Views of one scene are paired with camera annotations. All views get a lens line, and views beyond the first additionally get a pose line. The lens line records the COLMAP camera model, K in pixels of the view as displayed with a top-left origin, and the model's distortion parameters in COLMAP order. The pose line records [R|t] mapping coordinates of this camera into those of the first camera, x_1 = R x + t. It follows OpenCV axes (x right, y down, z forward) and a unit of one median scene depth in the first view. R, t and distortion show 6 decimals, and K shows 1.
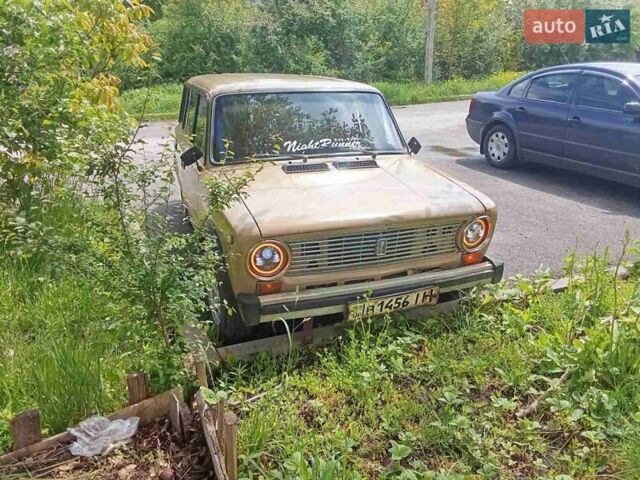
lens RADIAL K [[508.2, 0, 324.6], [0, 508.2, 237.8], [0, 0, 1]] dist [0.095563, -0.157418]
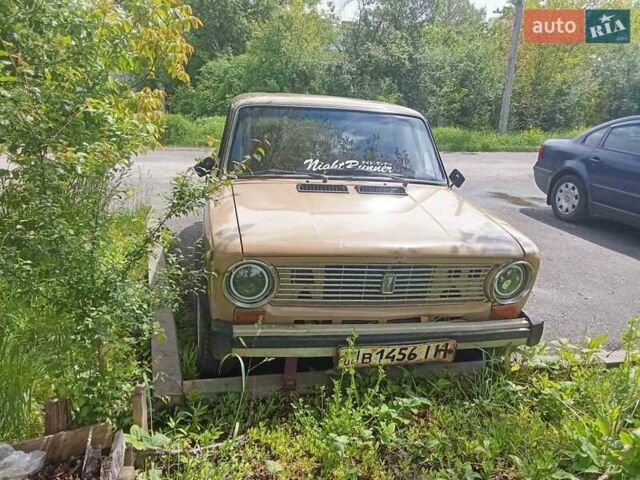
lens RADIAL K [[508.2, 0, 324.6], [0, 508.2, 237.8], [0, 0, 1]] dist [0.095563, -0.157418]
pose [[0.987006, 0.099661, -0.126039, 0.097301], [-0.109264, 0.991423, -0.071705, 0.013484], [0.117812, 0.084545, 0.989430, 0.142033]]
